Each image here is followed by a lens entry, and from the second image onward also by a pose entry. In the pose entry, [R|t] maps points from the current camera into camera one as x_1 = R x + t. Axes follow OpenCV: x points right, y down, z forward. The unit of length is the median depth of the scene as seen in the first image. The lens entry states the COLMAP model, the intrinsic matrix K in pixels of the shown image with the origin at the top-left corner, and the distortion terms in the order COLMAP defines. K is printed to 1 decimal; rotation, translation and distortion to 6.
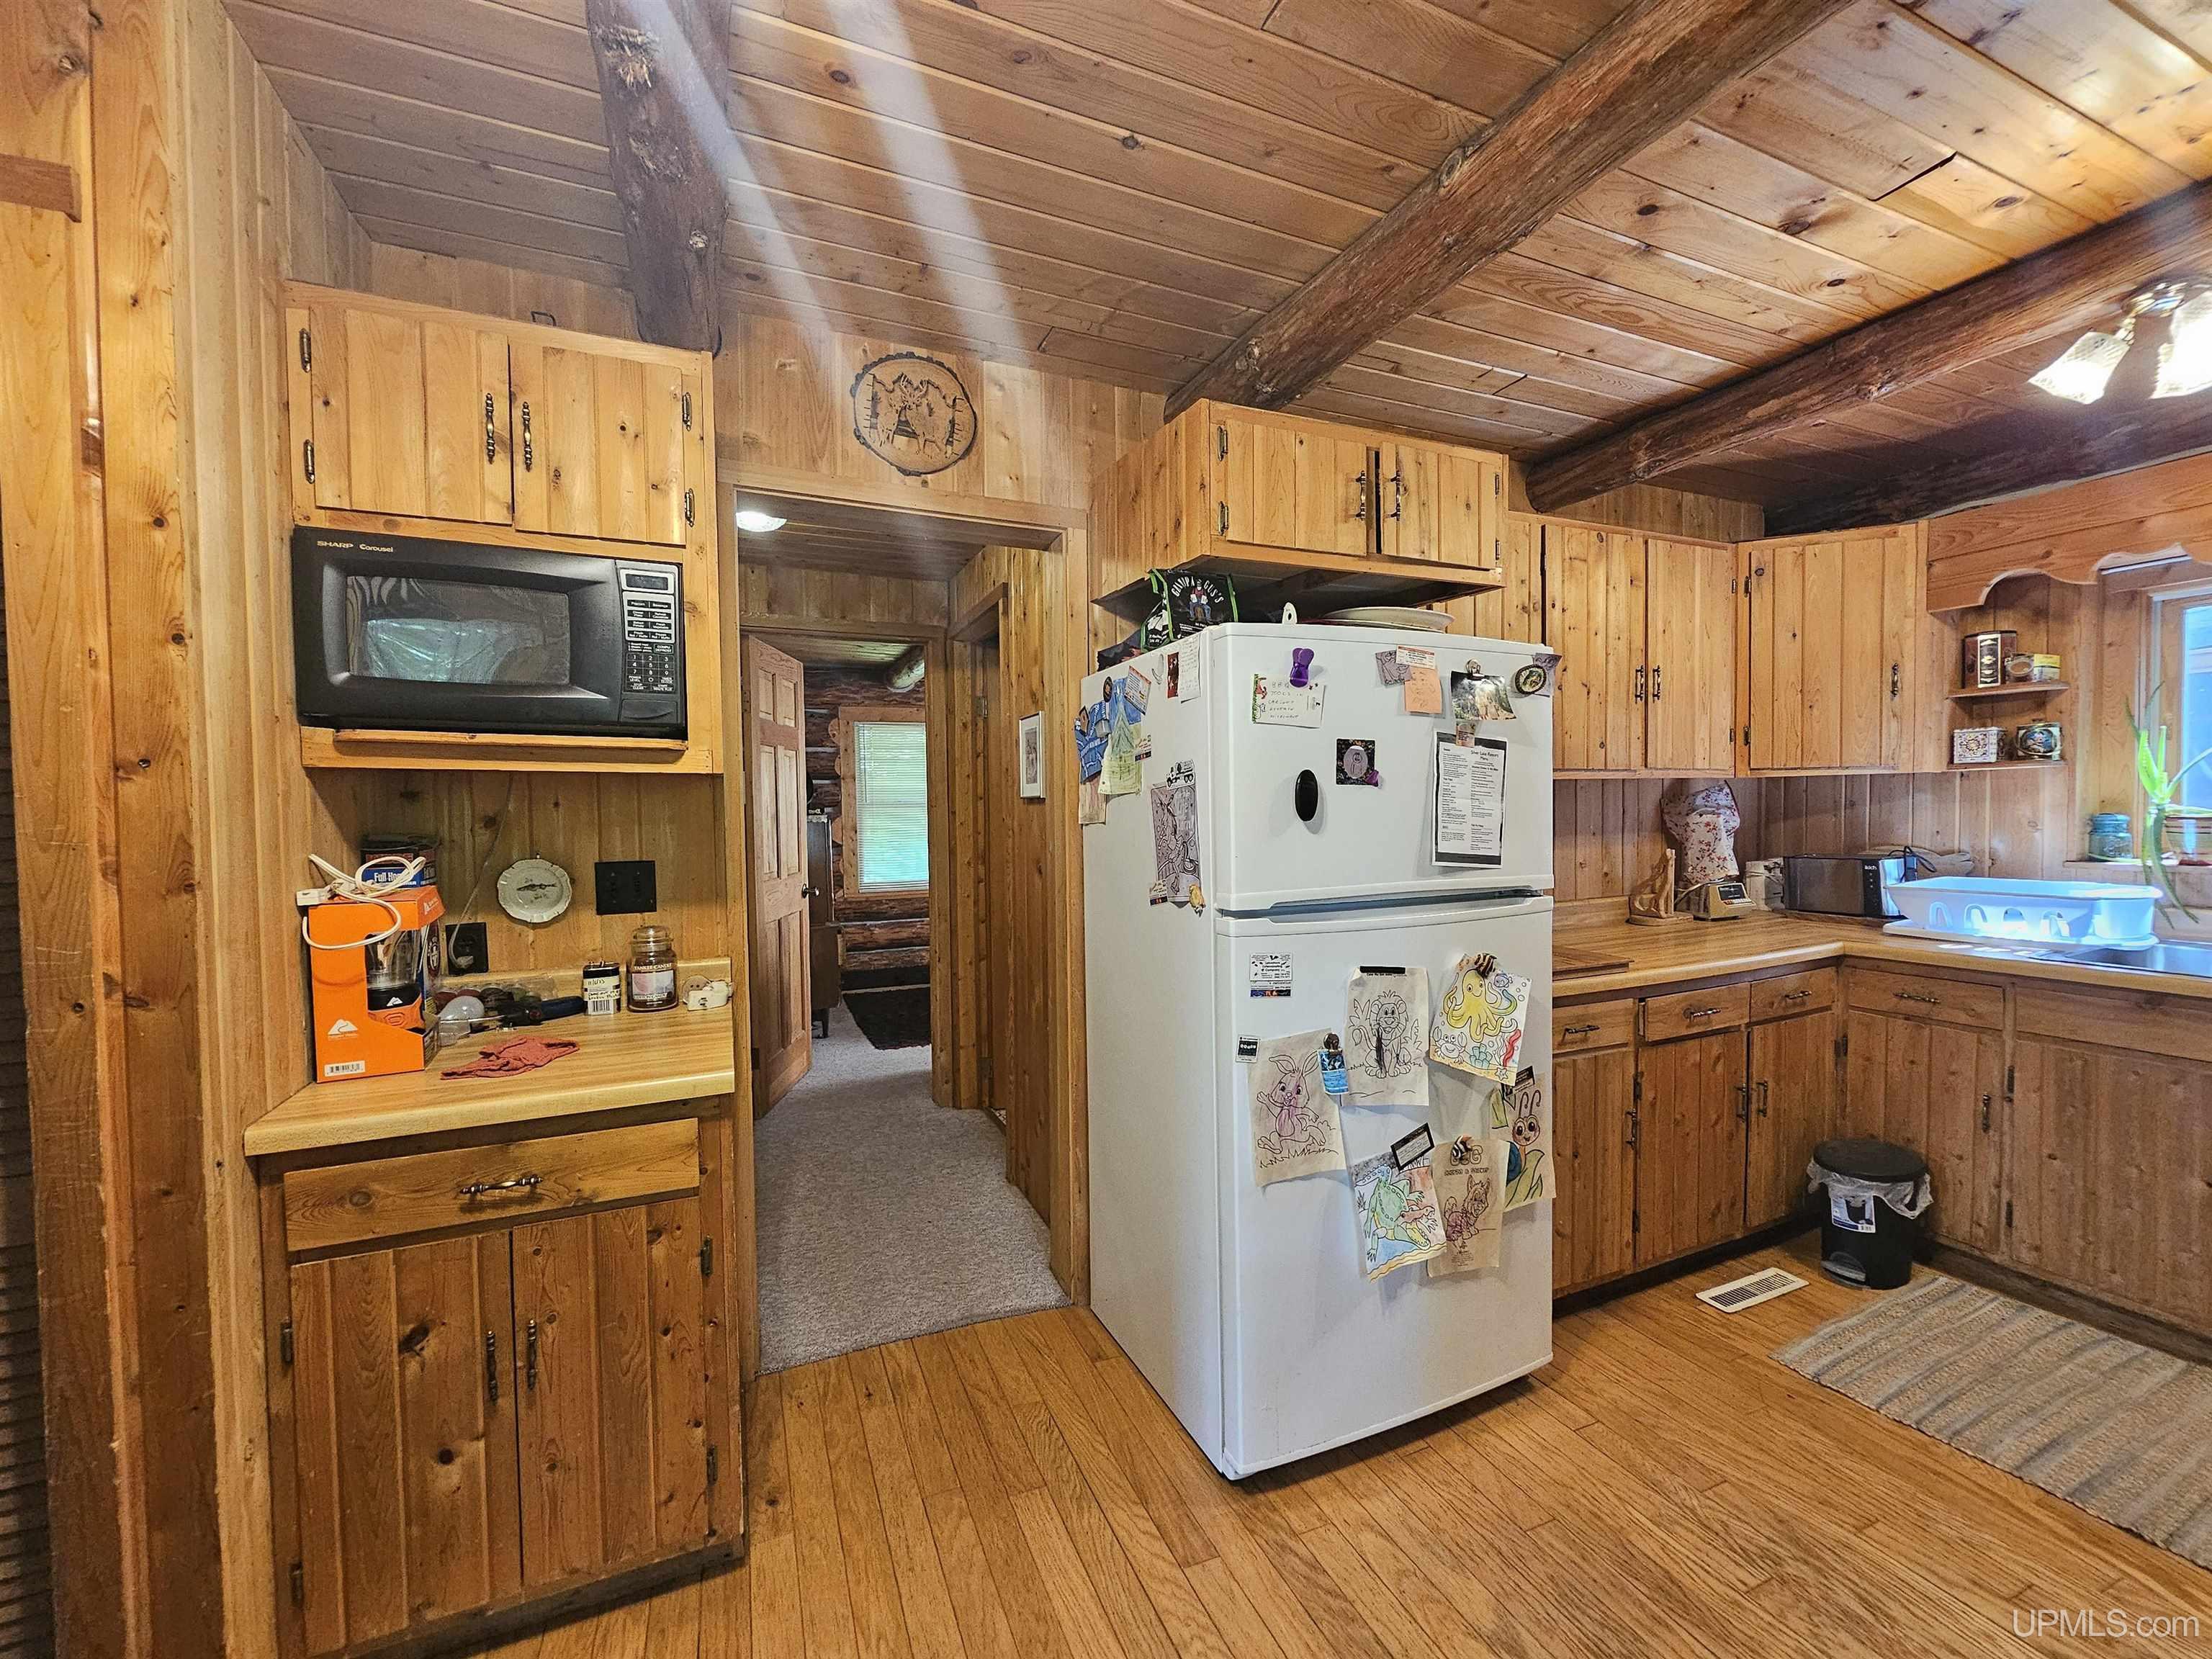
lens RADIAL K [[909.6, 0, 1115.3], [0, 909.6, 833.3], [0, 0, 1]] dist [-0.001174, 0.000921]
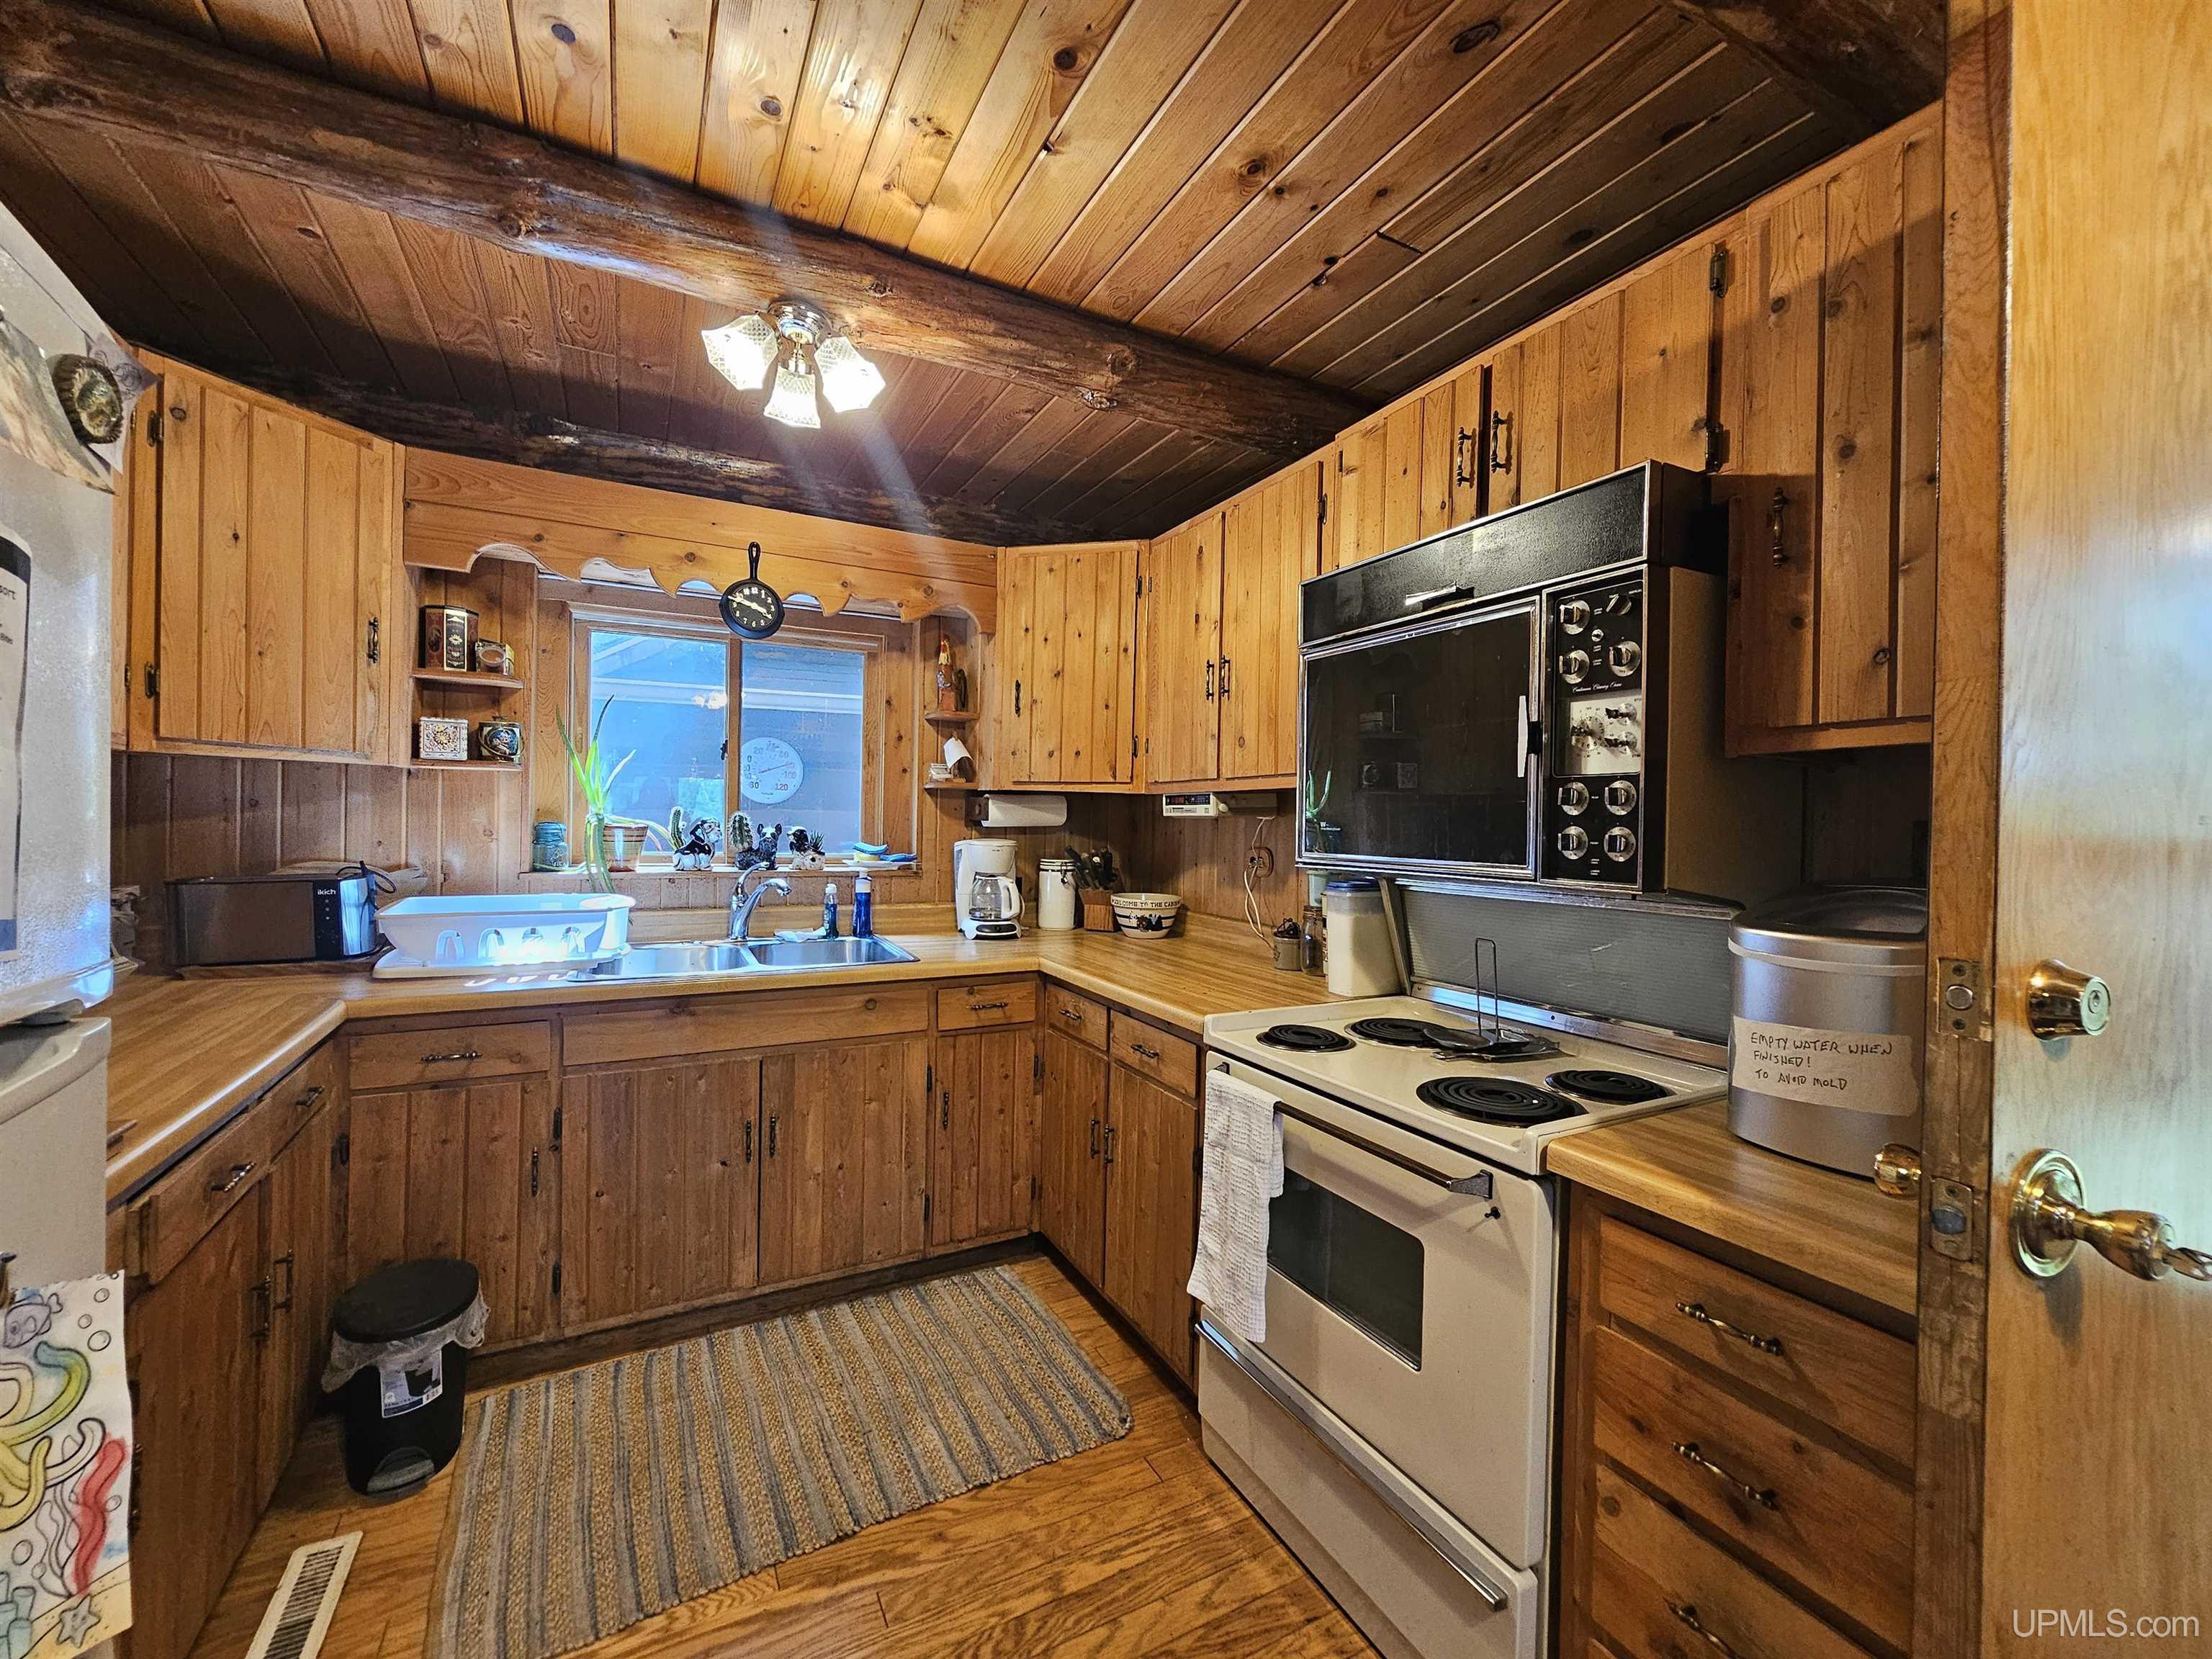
lens RADIAL K [[909.6, 0, 1114.8], [0, 909.6, 835.9], [0, 0, 1]] dist [-0.001174, 0.000921]
pose [[-0.086444, 0.001606, 0.996255, 0.060359], [0.008950, 0.999960, -0.000836, -0.000725], [-0.996216, 0.008844, -0.086455, 0.491009]]
